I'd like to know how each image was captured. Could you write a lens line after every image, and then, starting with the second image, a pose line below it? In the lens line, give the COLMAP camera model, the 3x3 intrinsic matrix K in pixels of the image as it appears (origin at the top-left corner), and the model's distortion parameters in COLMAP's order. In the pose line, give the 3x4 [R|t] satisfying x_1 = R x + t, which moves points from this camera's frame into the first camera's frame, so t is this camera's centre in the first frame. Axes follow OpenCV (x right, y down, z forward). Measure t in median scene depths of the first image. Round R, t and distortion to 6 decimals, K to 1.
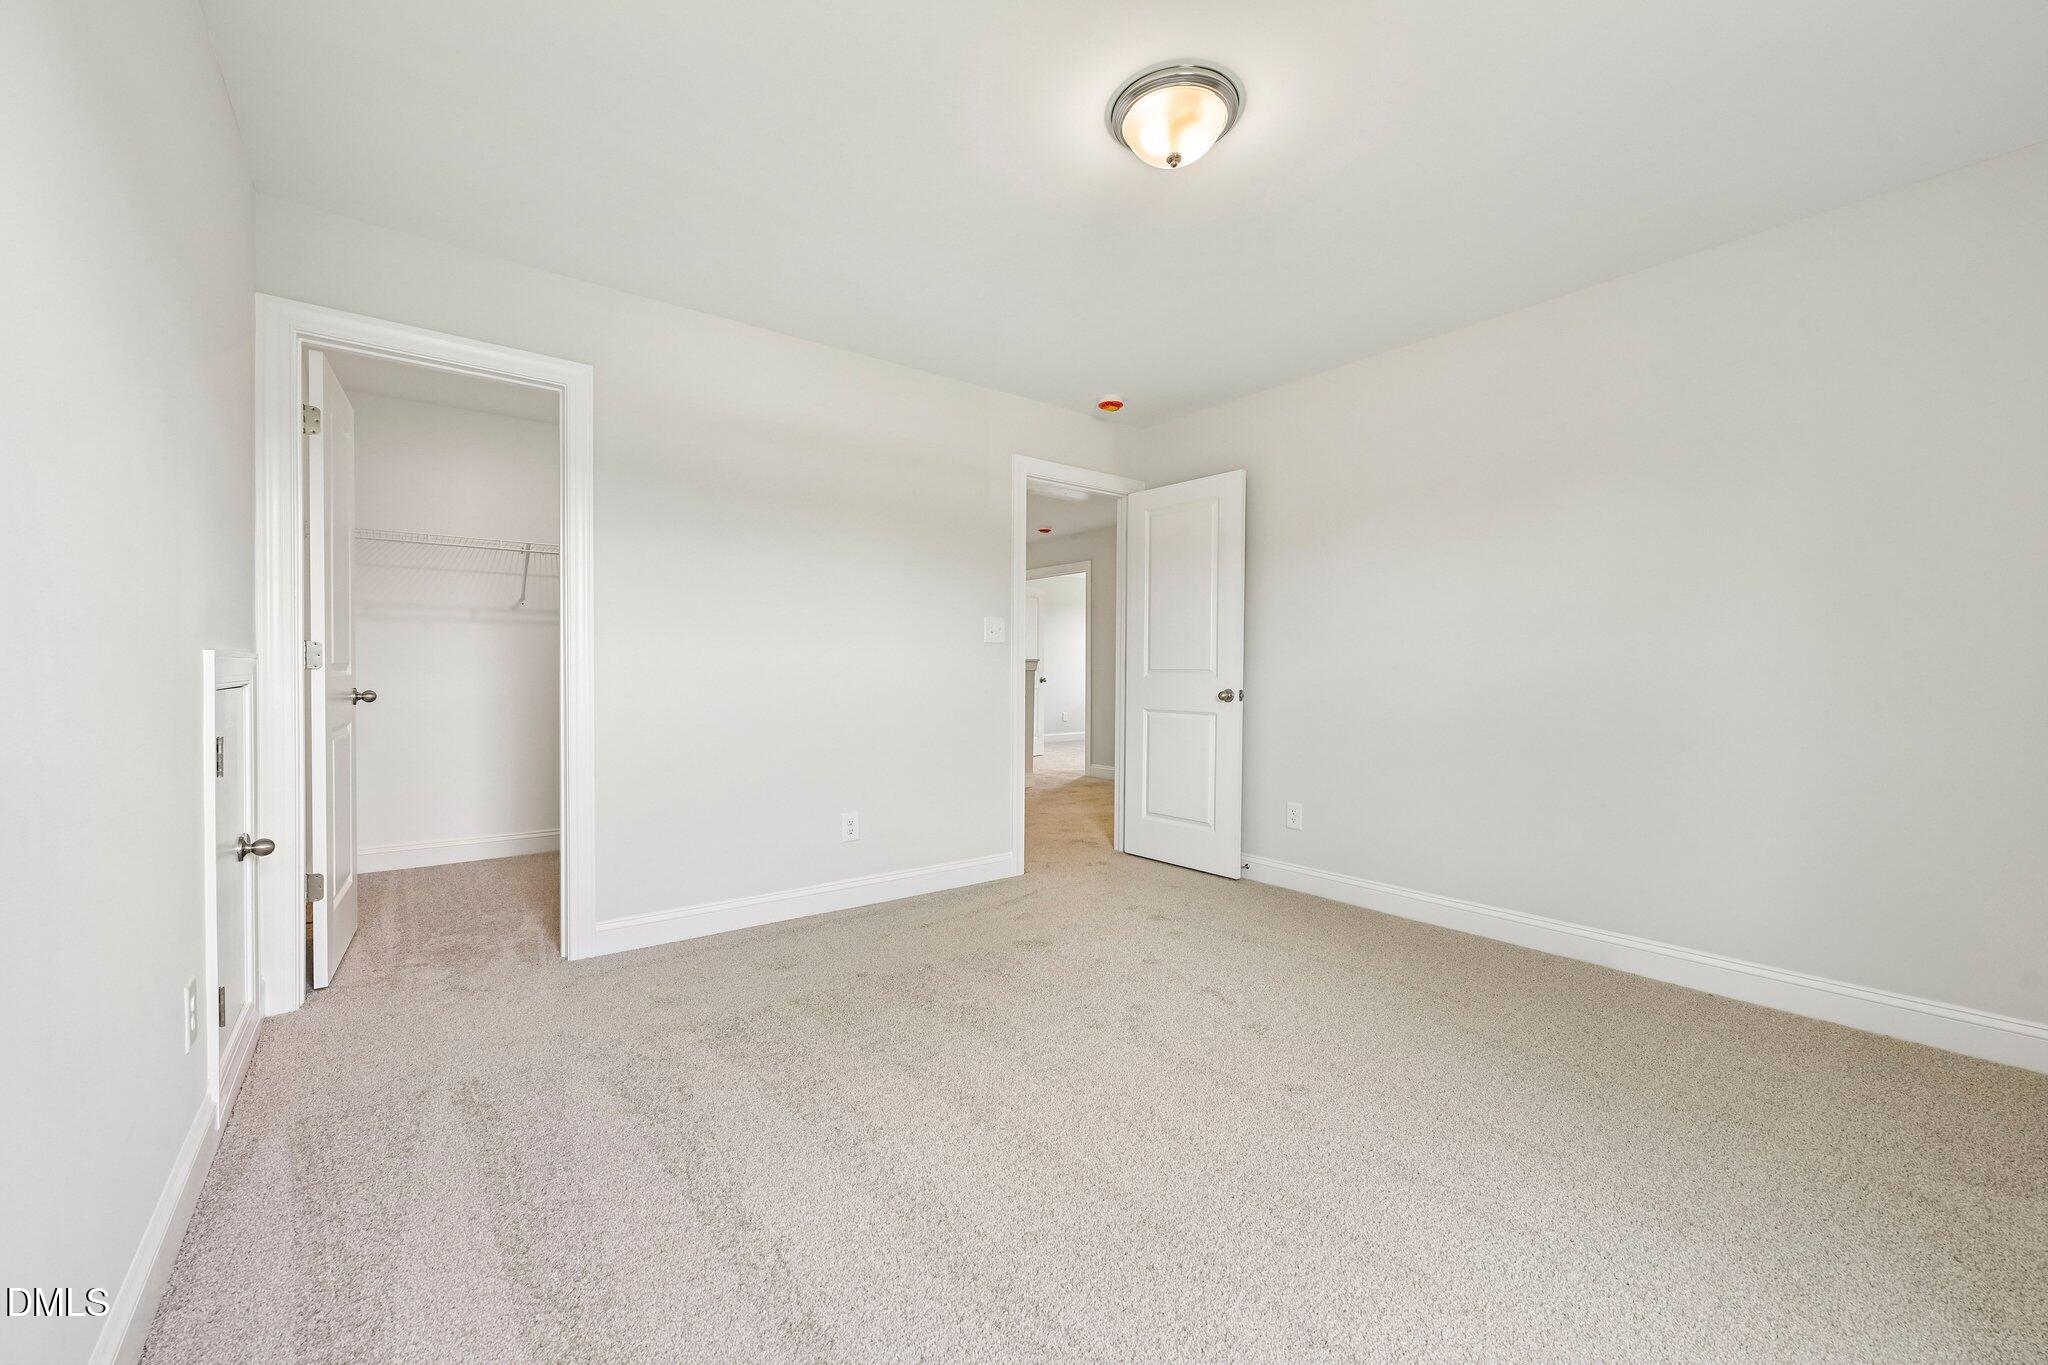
lens RADIAL K [[813.4, 0, 1039.8], [0, 813.4, 688.2], [0, 0, 1]] dist [-0.001890, 0.000141]
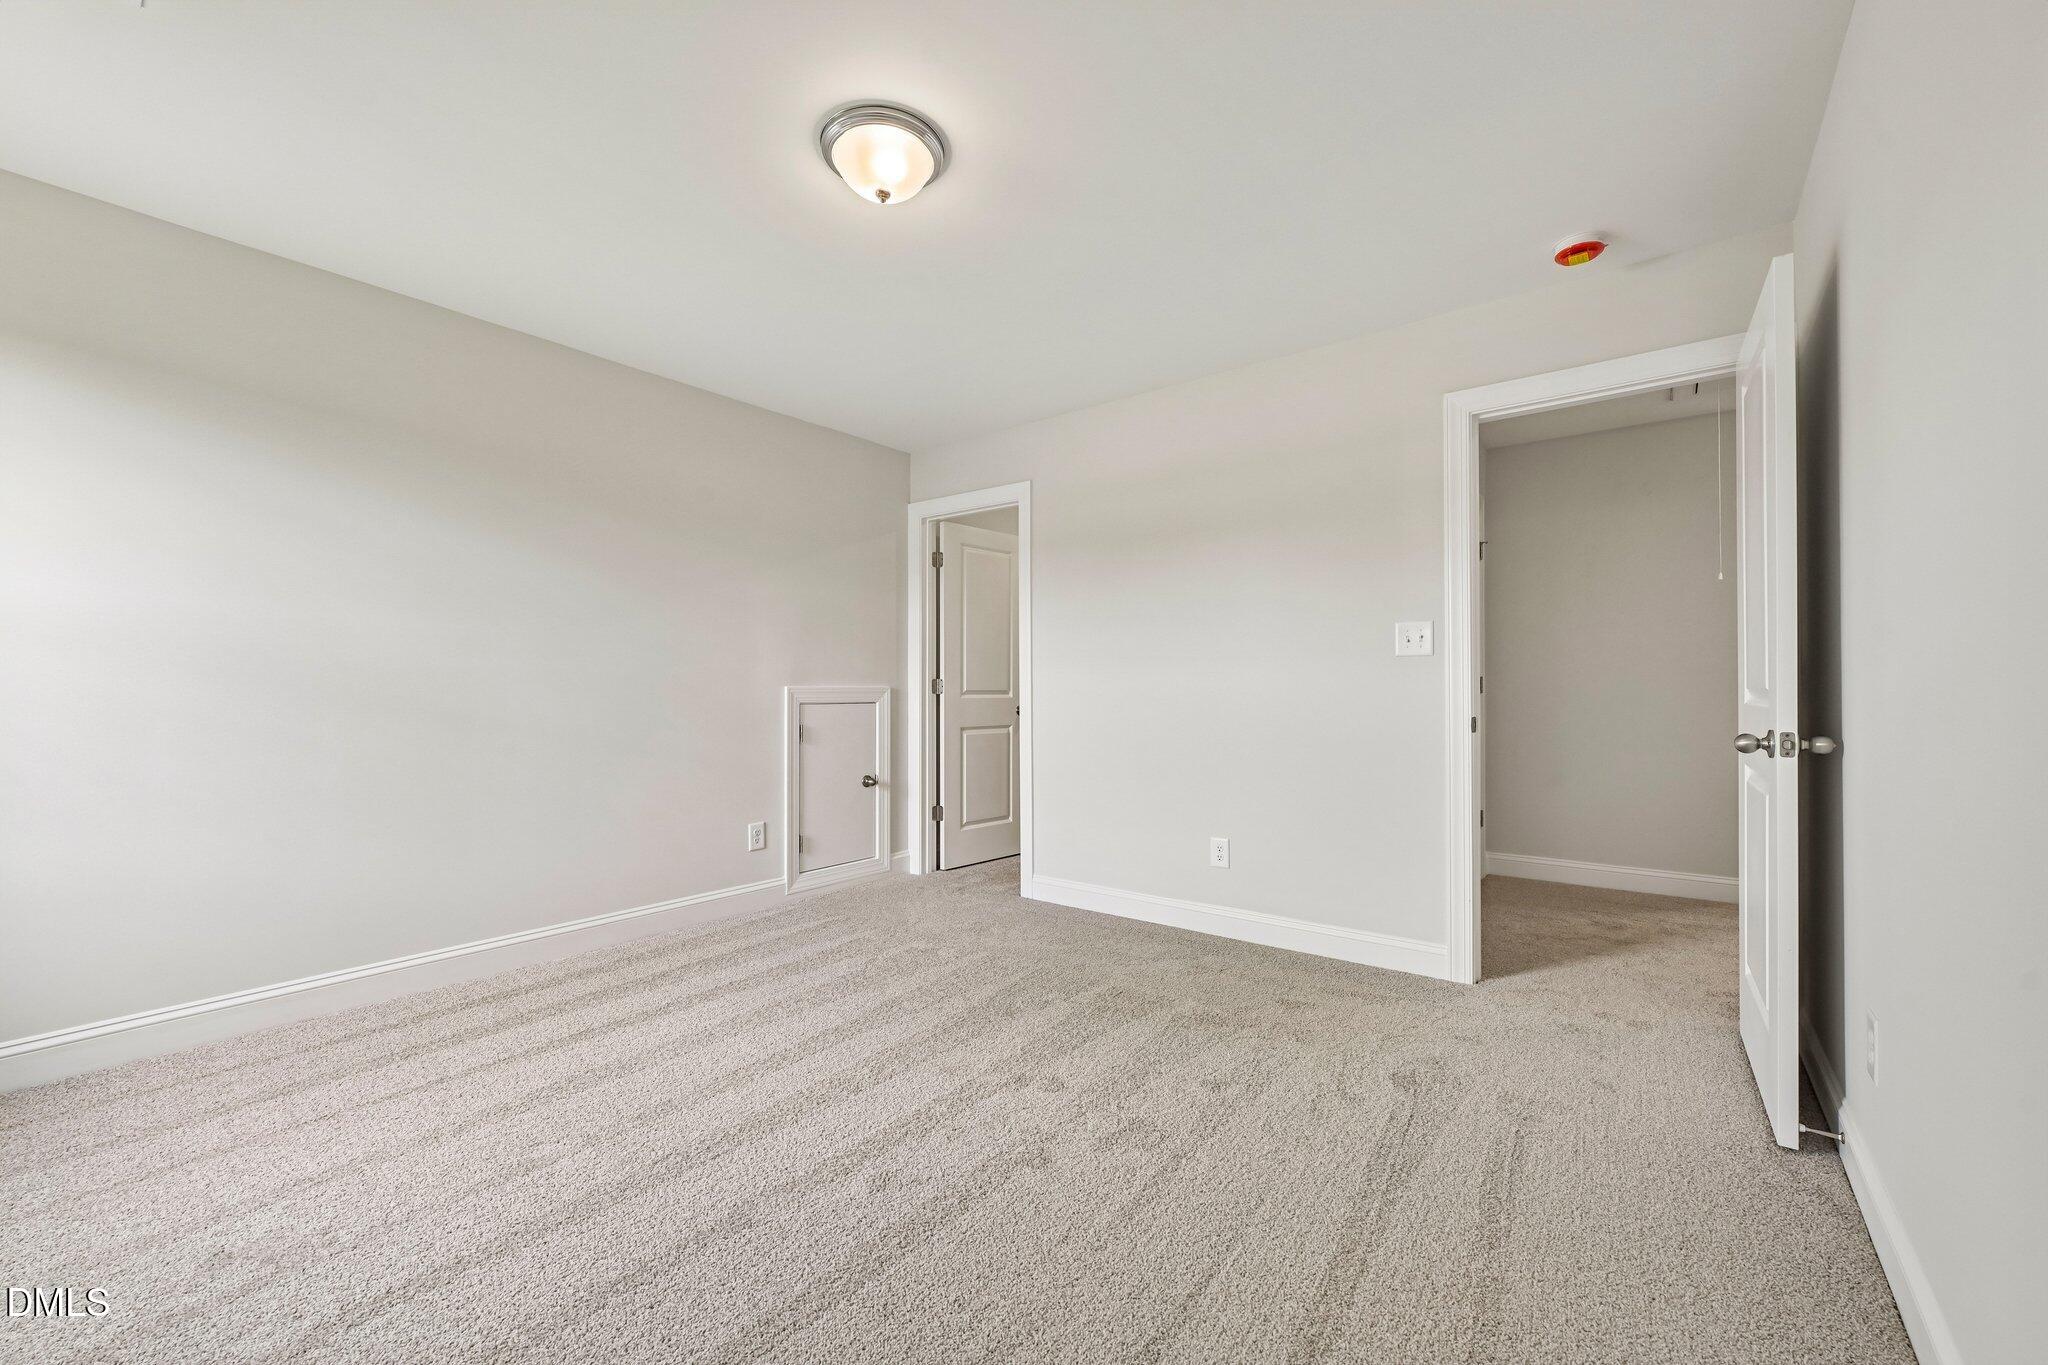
lens RADIAL K [[813.4, 0, 1015.4], [0, 813.4, 691.9], [0, 0, 1]] dist [-0.001890, 0.000141]
pose [[0.222934, -0.006823, -0.974810, 0.666921], [-0.019732, 0.999739, -0.011510, -0.007225], [0.974634, 0.021801, 0.222741, 0.536271]]
